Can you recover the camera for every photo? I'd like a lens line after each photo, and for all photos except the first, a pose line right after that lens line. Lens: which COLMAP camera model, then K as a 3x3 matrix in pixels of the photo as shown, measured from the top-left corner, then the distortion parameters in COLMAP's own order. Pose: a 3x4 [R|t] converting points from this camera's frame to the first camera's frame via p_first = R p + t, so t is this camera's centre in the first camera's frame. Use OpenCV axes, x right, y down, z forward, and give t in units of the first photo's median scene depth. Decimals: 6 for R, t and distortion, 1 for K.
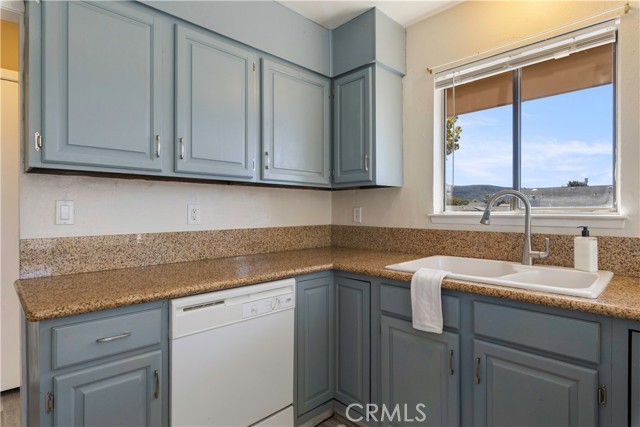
lens RADIAL K [[340.4, 0, 321.5], [0, 340.4, 212.0], [0, 0, 1]] dist [-0.002053, -0.000270]
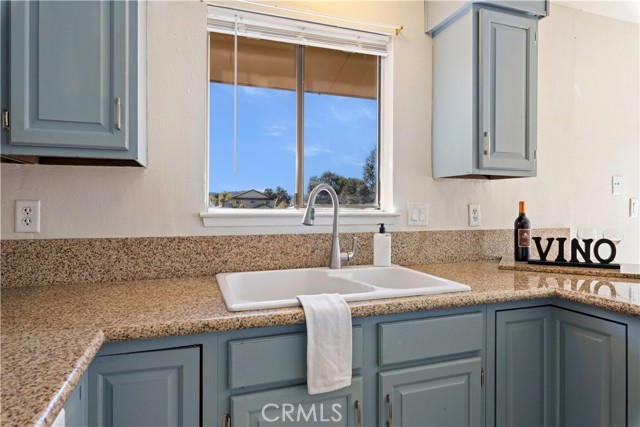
lens RADIAL K [[376.7, 0, 322.0], [0, 376.7, 211.4], [0, 0, 1]] dist [-0.001711, -0.000366]
pose [[0.423673, -0.003183, 0.905809, -0.296834], [0.003707, 0.999992, 0.001780, 0.002470], [-0.905807, 0.002604, 0.423682, 0.585806]]
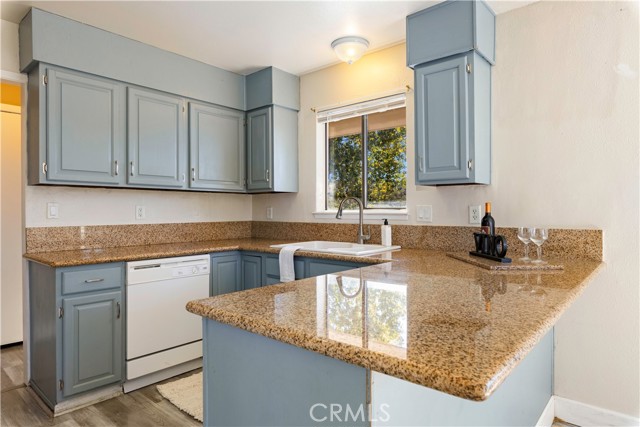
lens RADIAL K [[386.5, 0, 320.0], [0, 386.5, 213.5], [0, 0, 1]] dist [-0.000227, -0.000707]
pose [[0.996874, -0.001322, 0.078993, 0.266408], [0.001049, 0.999993, 0.003497, 0.007765], [-0.078998, -0.003404, 0.996869, -0.726275]]
